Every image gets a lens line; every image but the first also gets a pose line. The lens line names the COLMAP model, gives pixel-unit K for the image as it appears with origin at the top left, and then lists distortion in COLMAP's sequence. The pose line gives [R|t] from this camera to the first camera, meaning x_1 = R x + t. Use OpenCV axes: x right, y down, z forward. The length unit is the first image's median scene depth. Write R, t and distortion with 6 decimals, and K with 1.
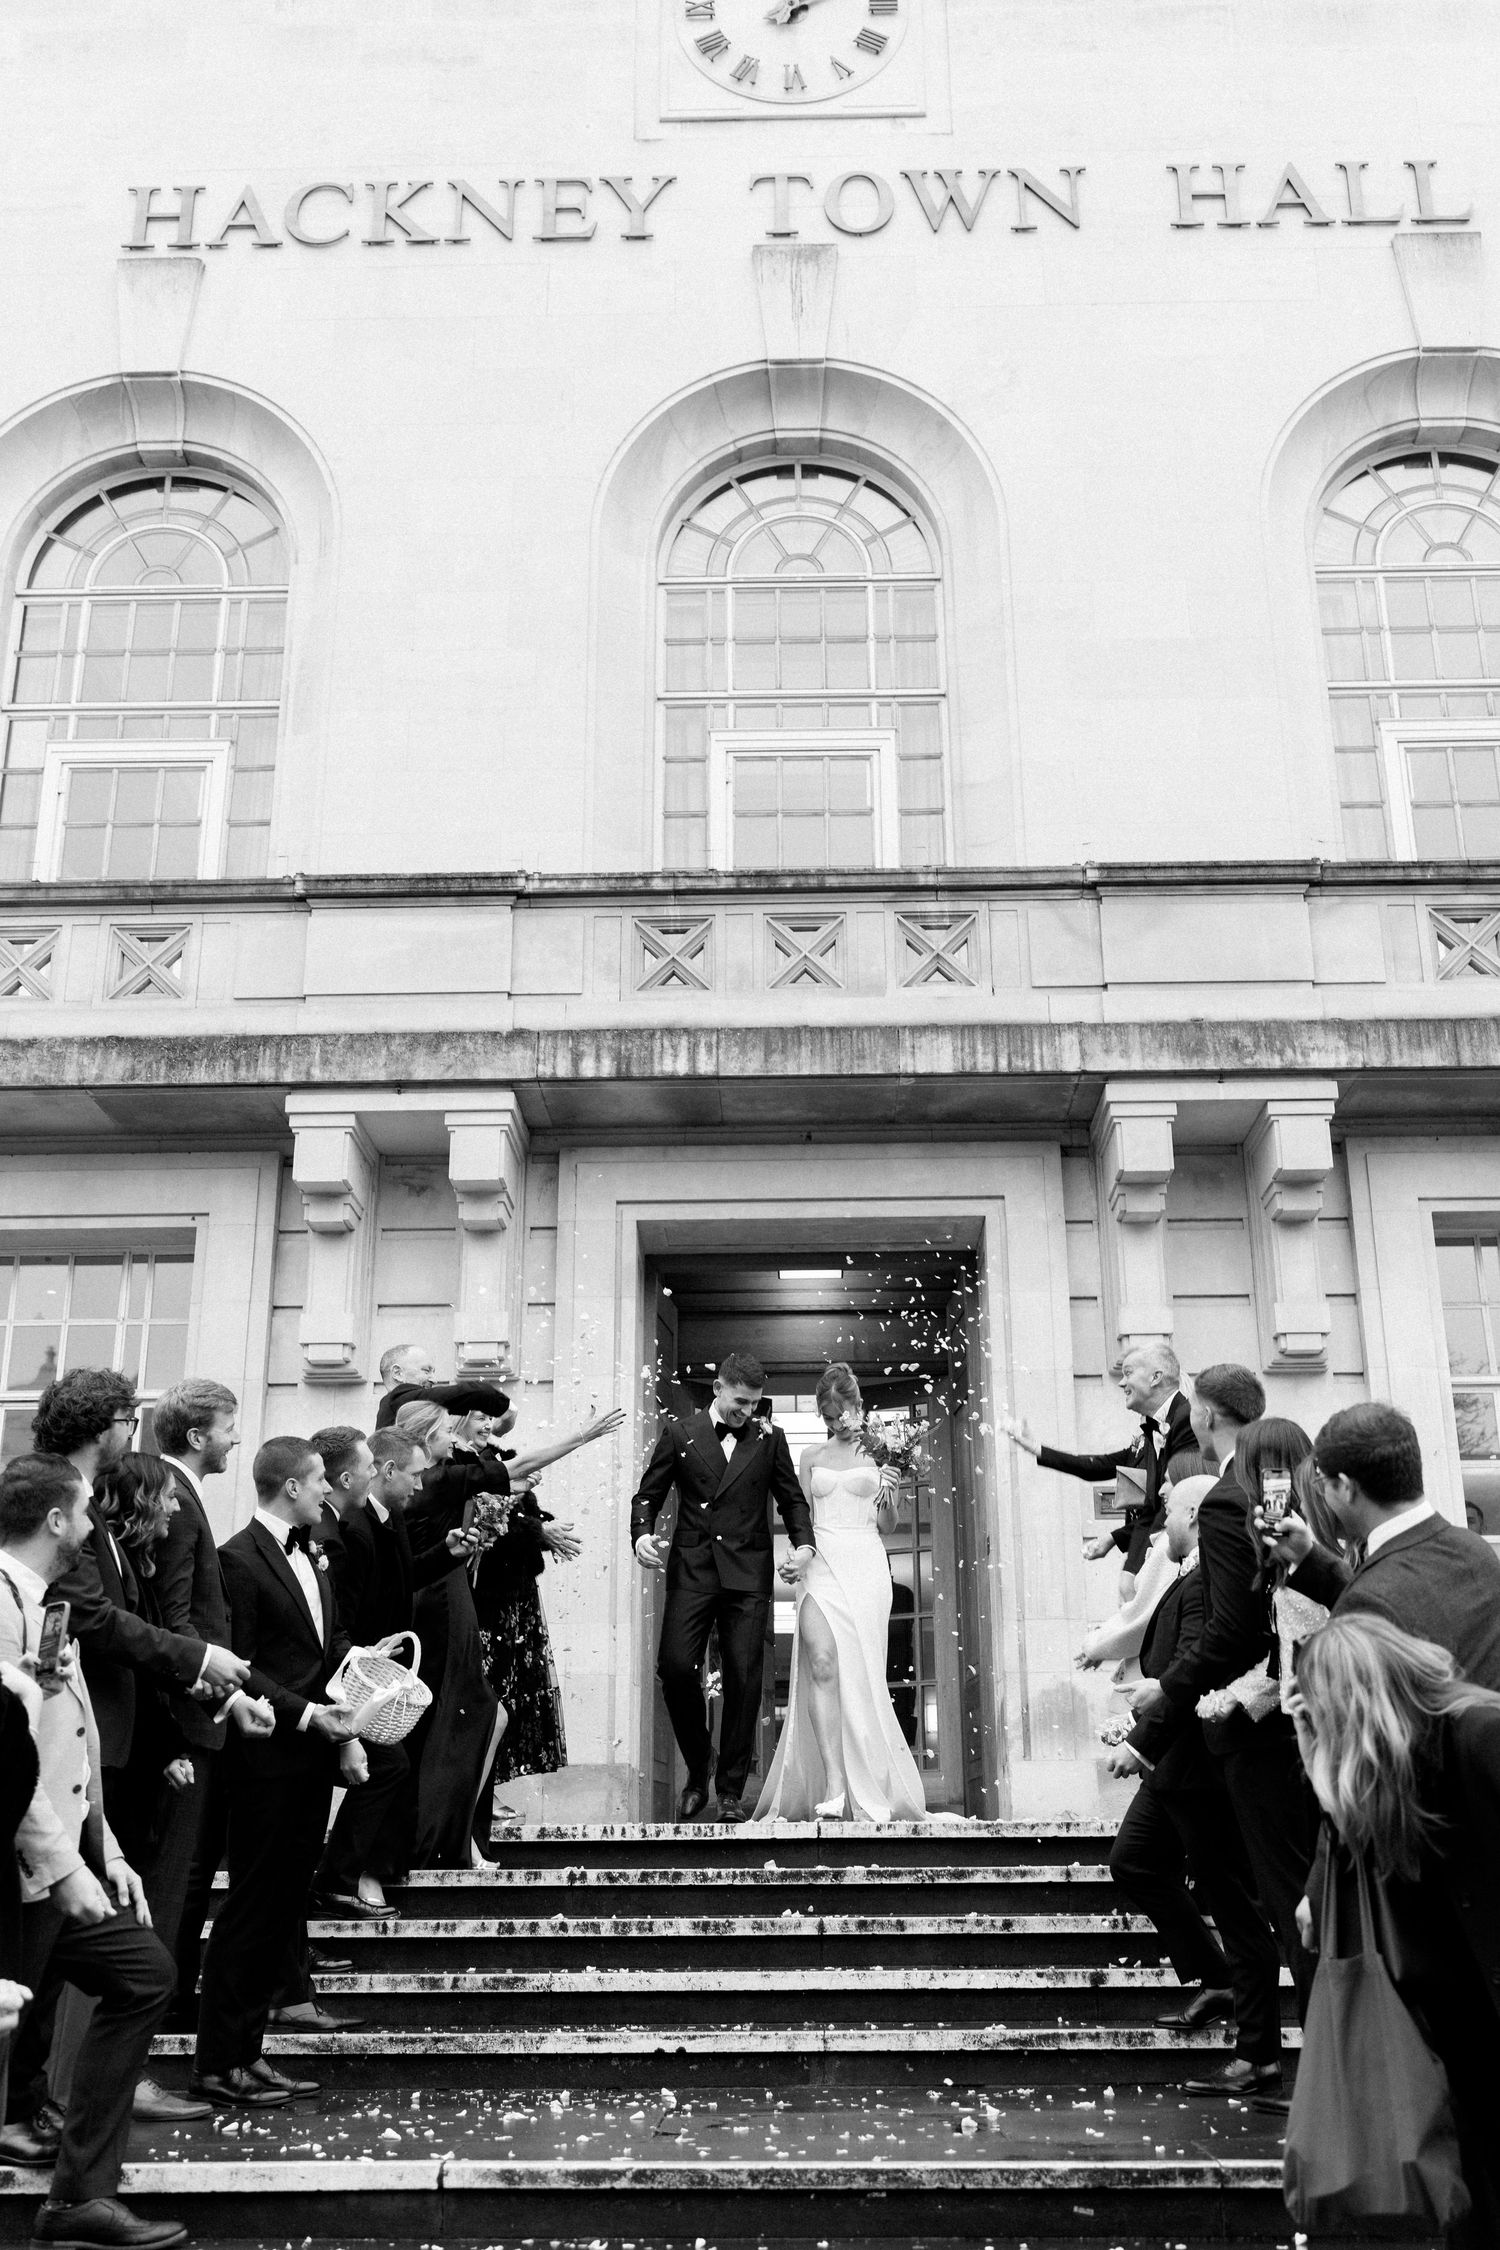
lens RADIAL K [[2144.9, 0, 748.7], [0, 2144.9, 1126.1], [0, 0, 1]] dist [0.005106, 0.000000]
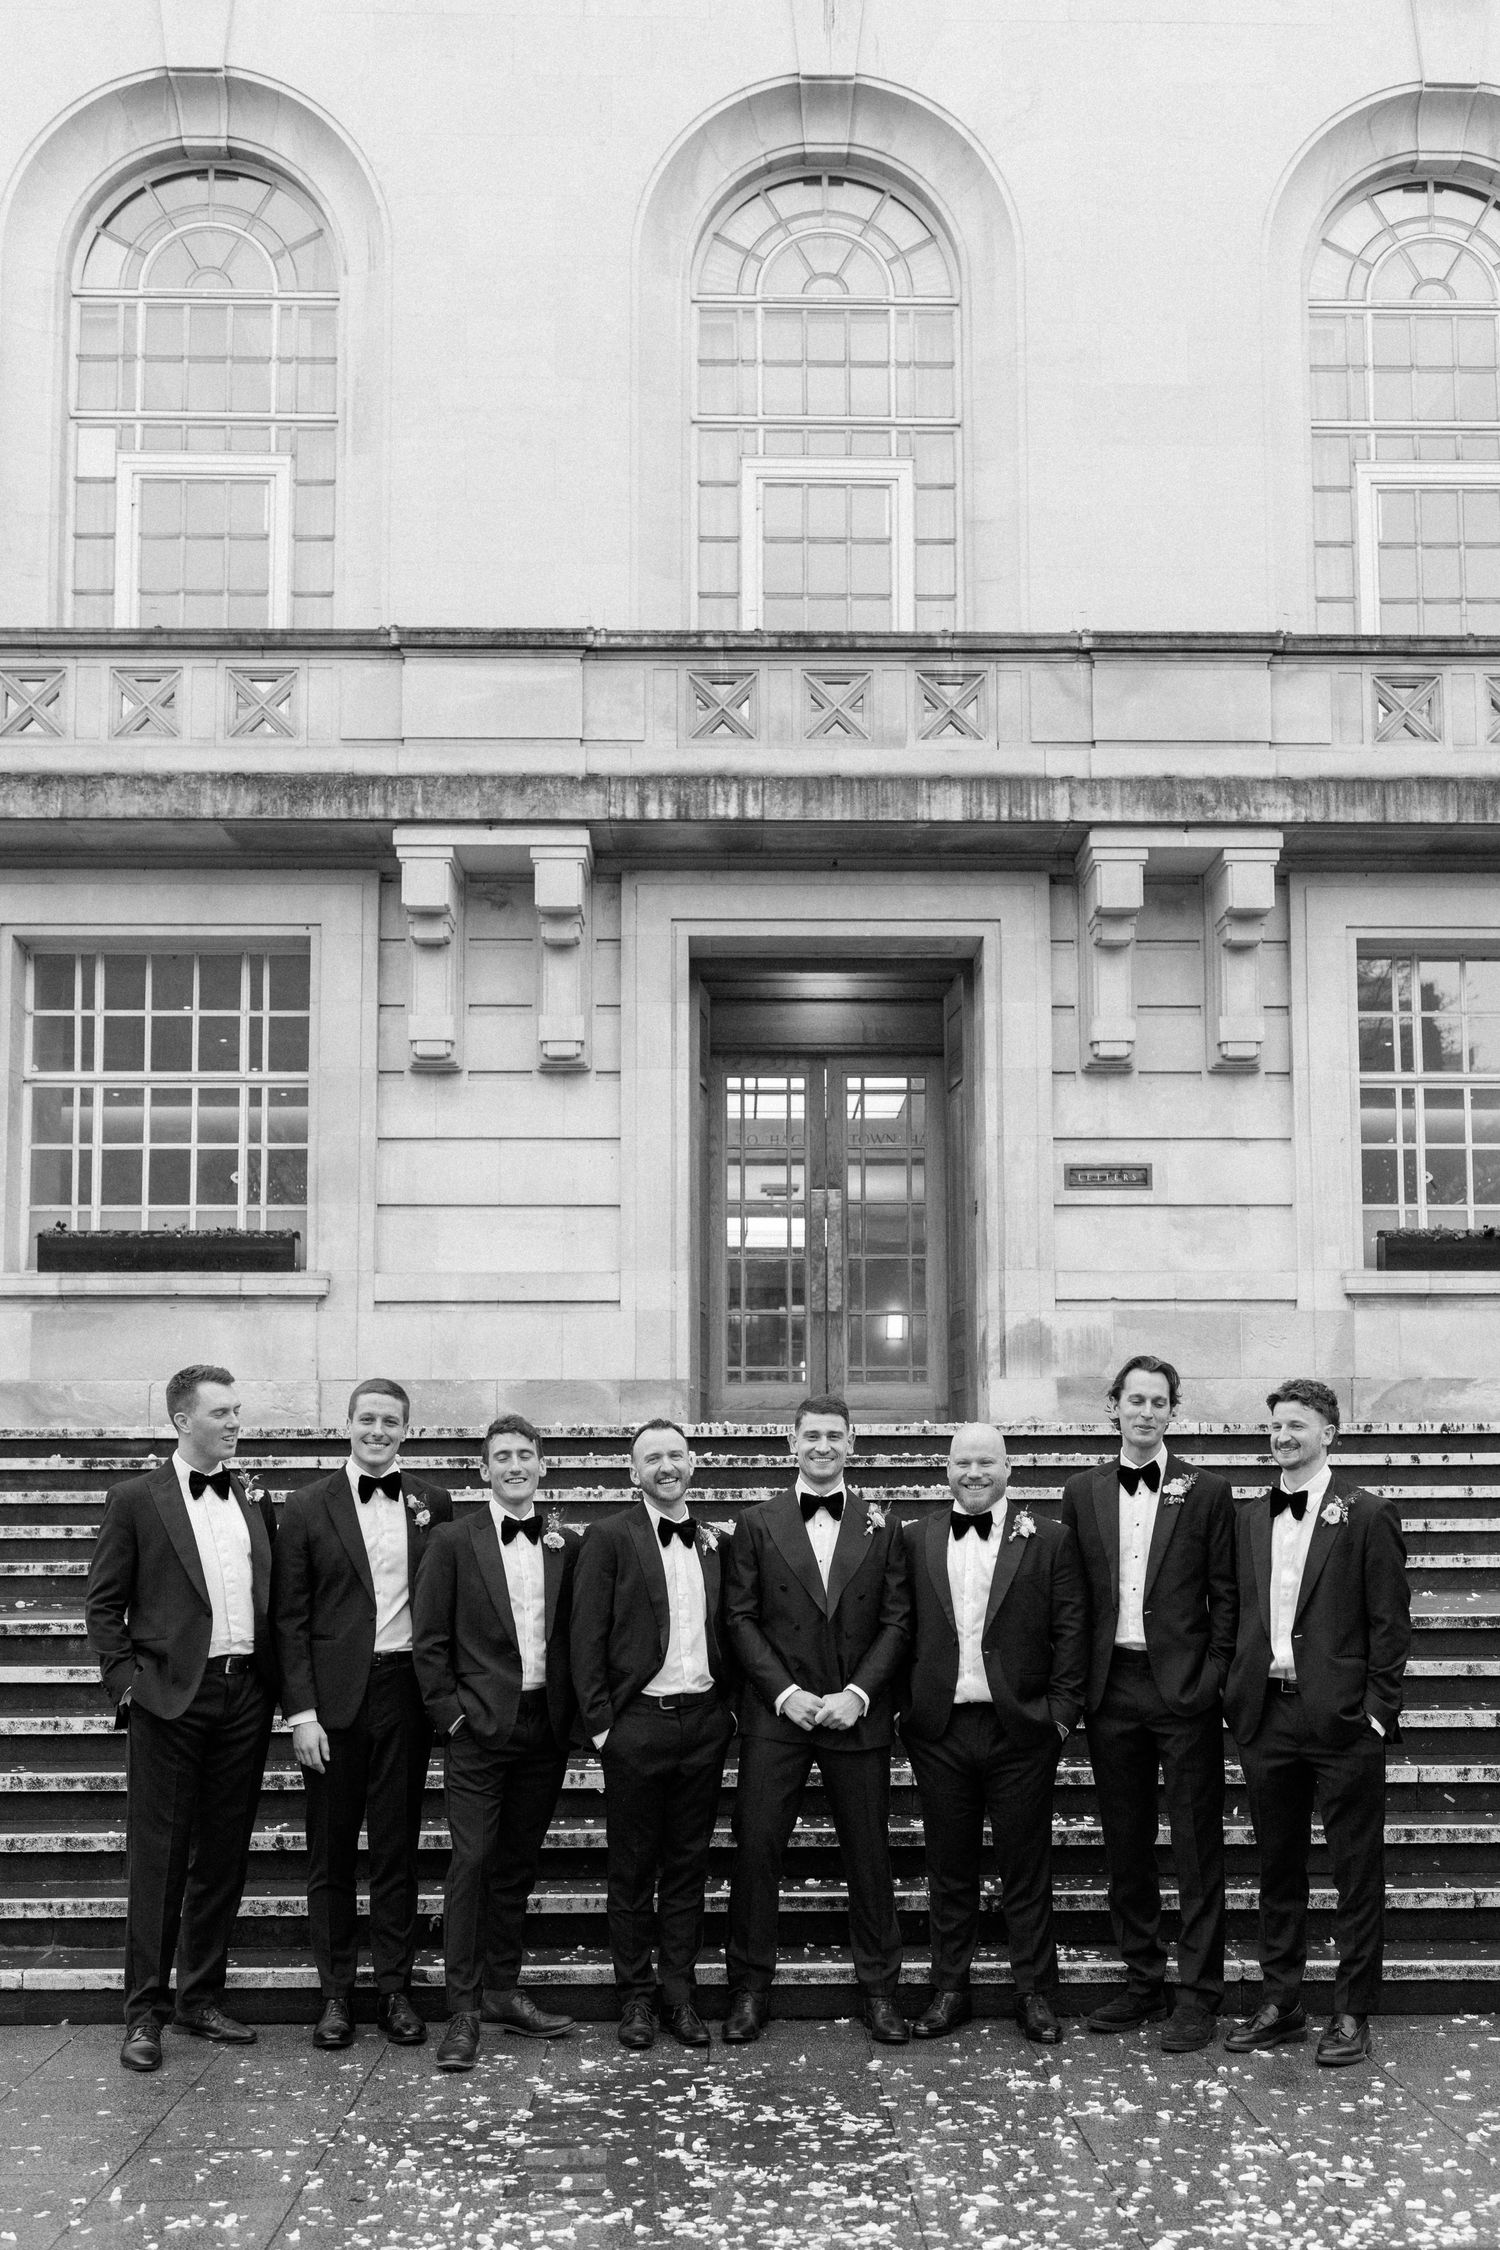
lens RADIAL K [[2264.9, 0, 805.0], [0, 2264.9, 1250.1], [0, 0, 1]] dist [0.000880, 0.000000]
pose [[0.998970, 0.007770, 0.044696, -0.042487], [-0.018056, 0.971922, 0.234609, -0.080783], [-0.041618, -0.235175, 0.971062, -0.248596]]
